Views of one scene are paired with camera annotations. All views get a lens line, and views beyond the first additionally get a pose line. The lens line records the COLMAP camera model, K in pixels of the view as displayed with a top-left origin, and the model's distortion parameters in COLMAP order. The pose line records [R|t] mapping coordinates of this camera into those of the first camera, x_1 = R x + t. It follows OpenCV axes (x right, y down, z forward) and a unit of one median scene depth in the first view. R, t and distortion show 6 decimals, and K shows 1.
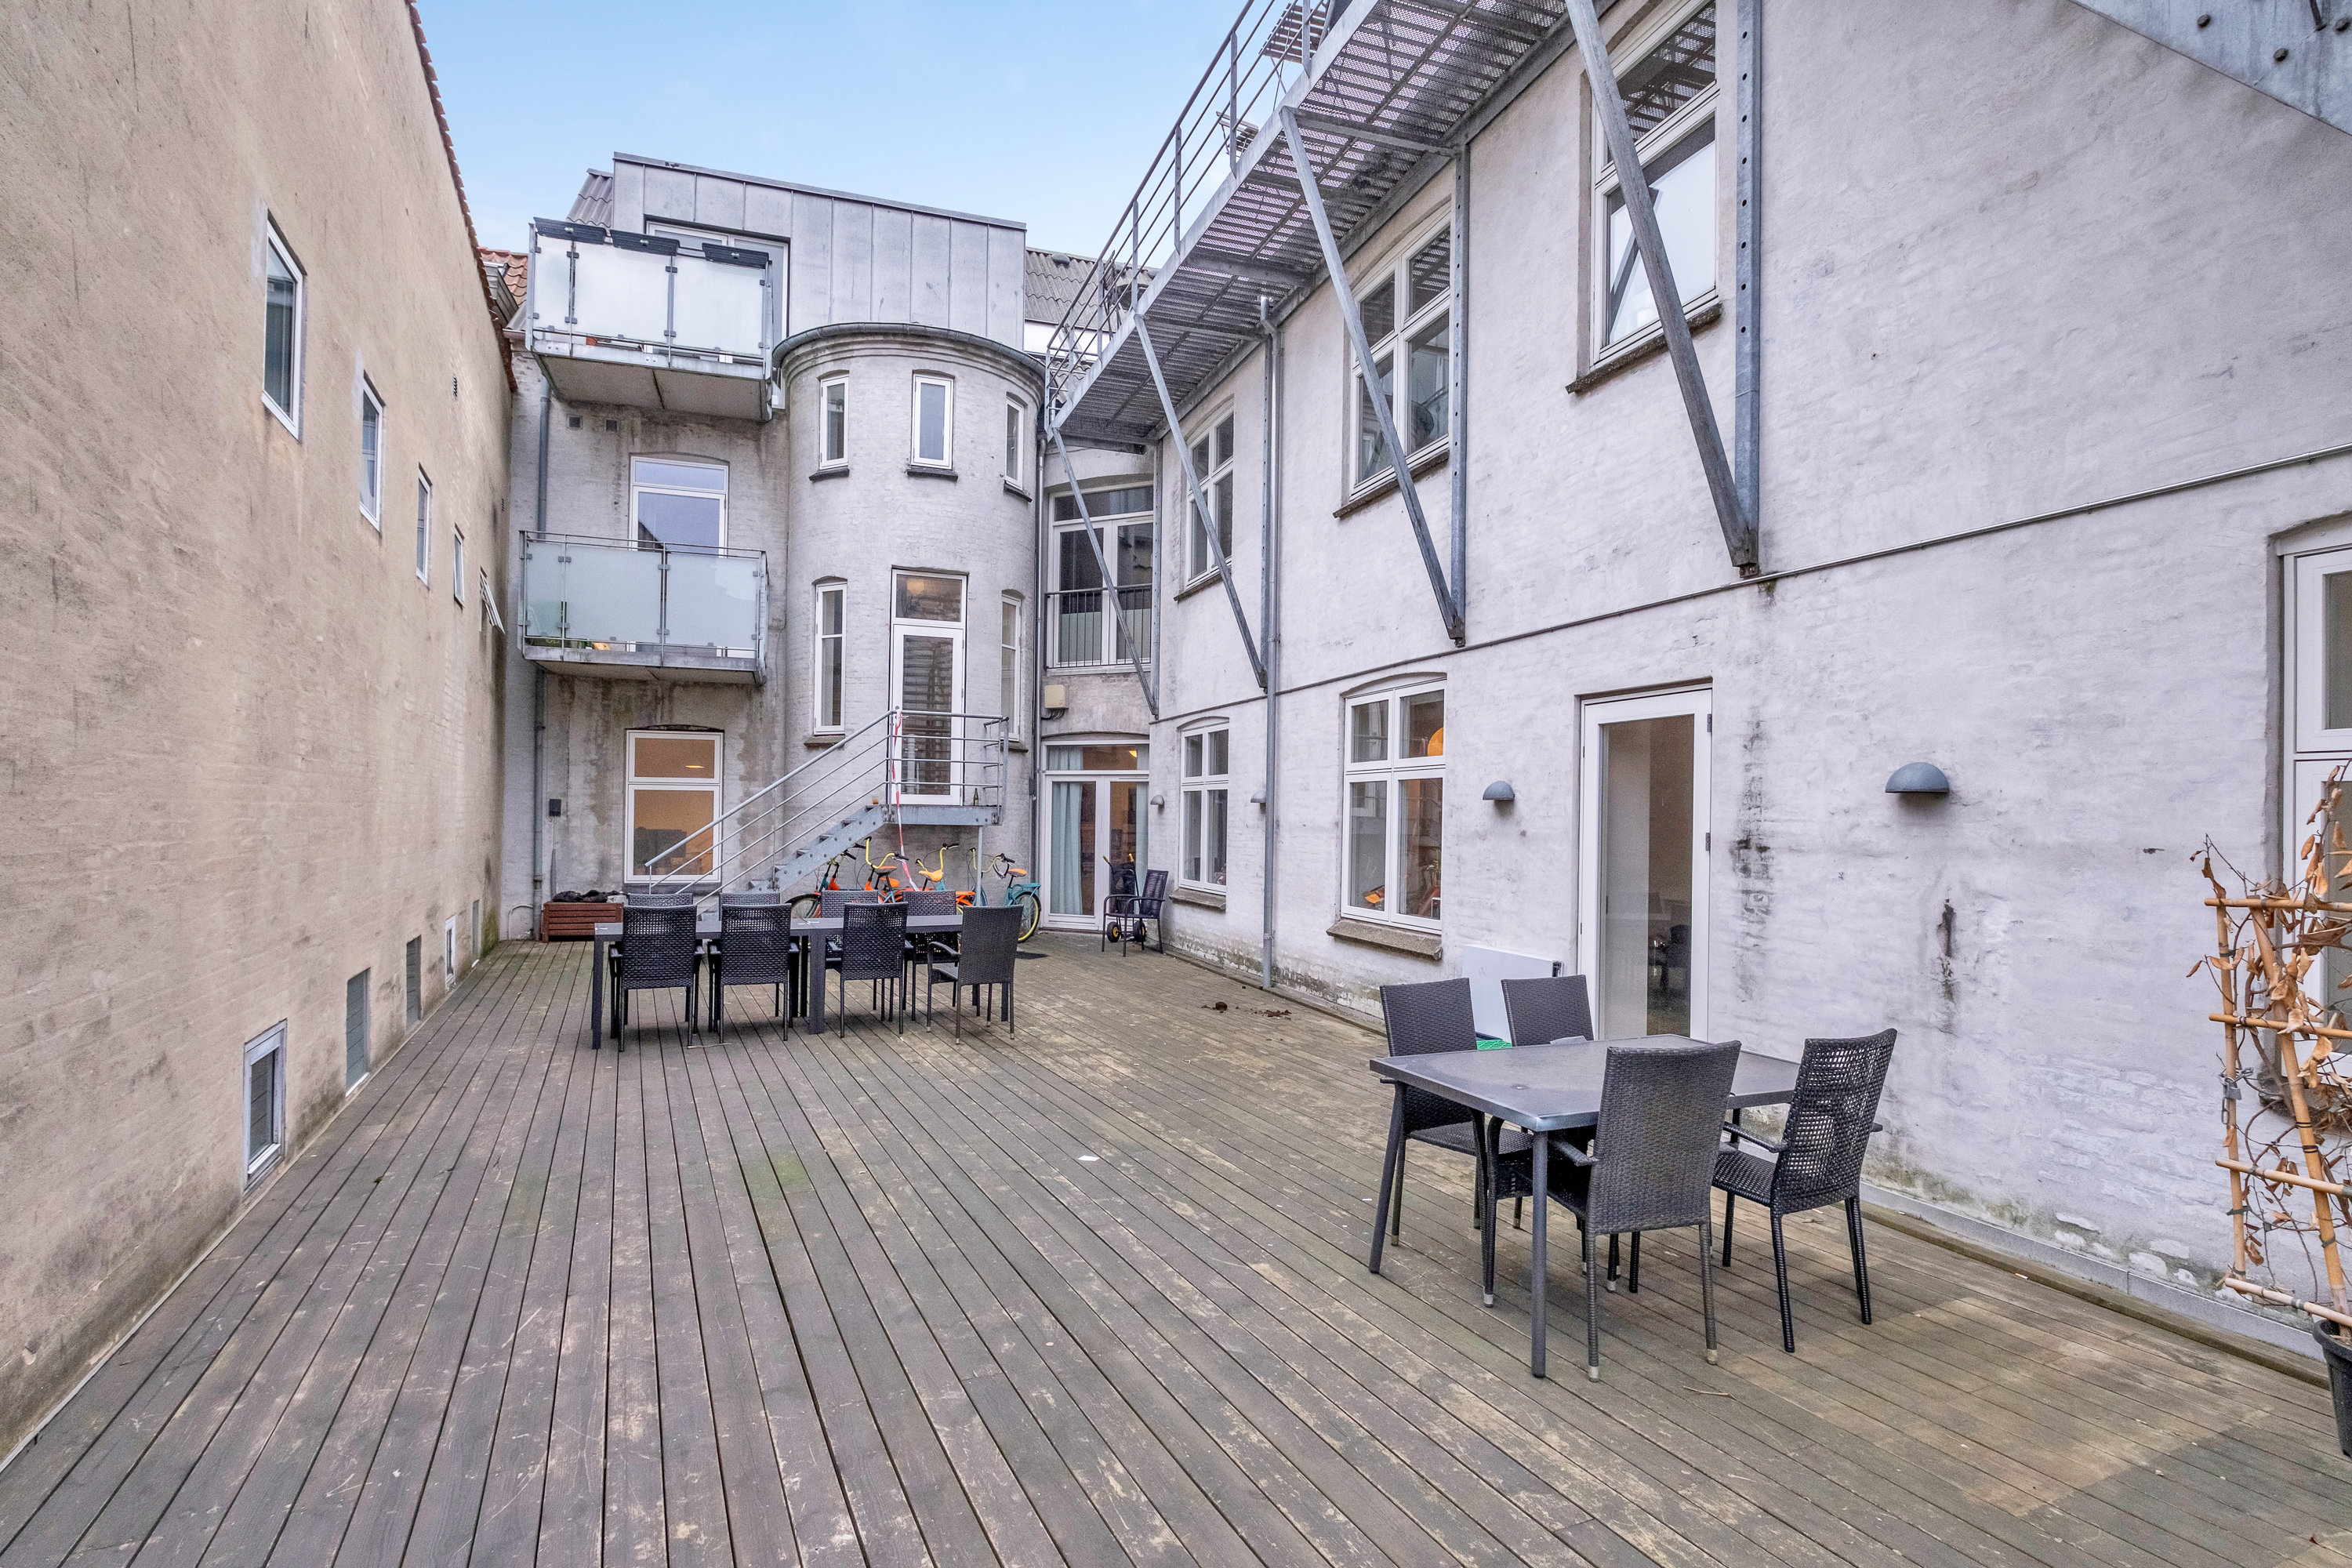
lens RADIAL K [[1281.8, 0, 1182.0], [0, 1281.8, 789.7], [0, 0, 1]] dist [-0.005684, 0.000522]
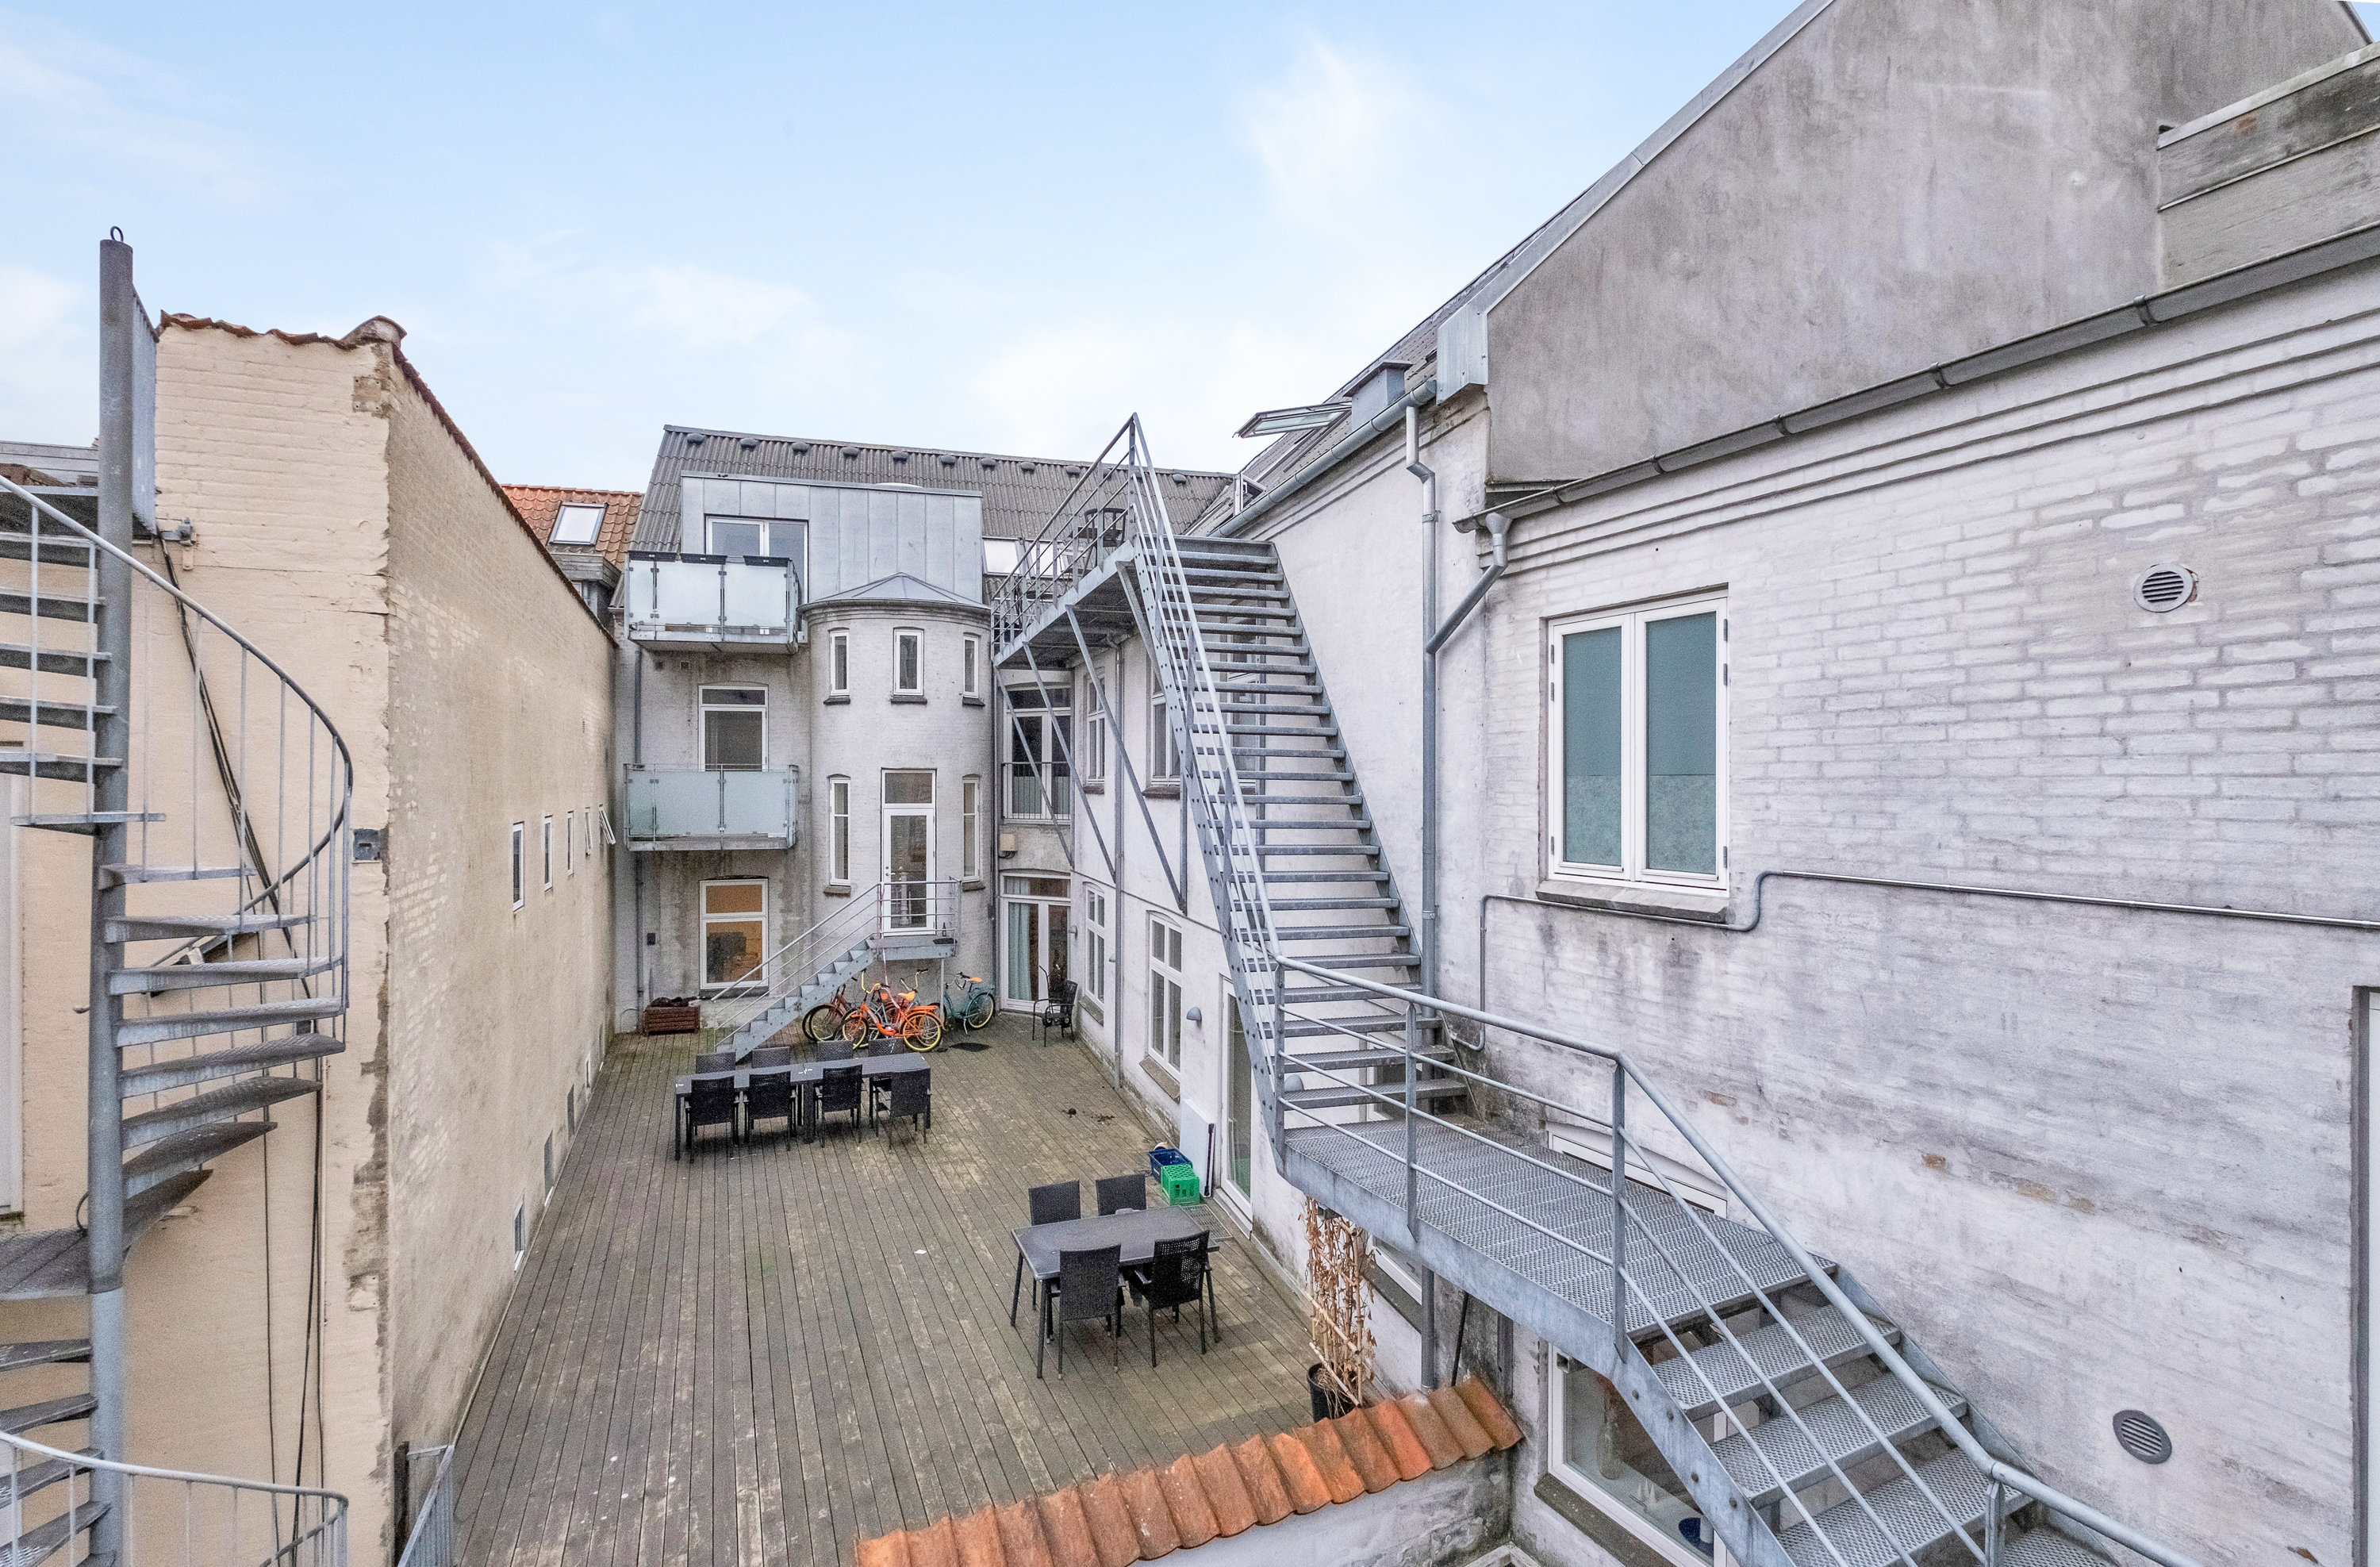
lens RADIAL K [[1214.3, 0, 1179.9], [0, 1214.3, 780.7], [0, 0, 1]] dist [-0.001164, -0.000544]
pose [[0.998900, -0.012650, -0.045151, 0.162378], [0.013495, 0.999739, 0.018461, -0.180407], [0.044906, -0.019050, 0.998810, -0.322462]]
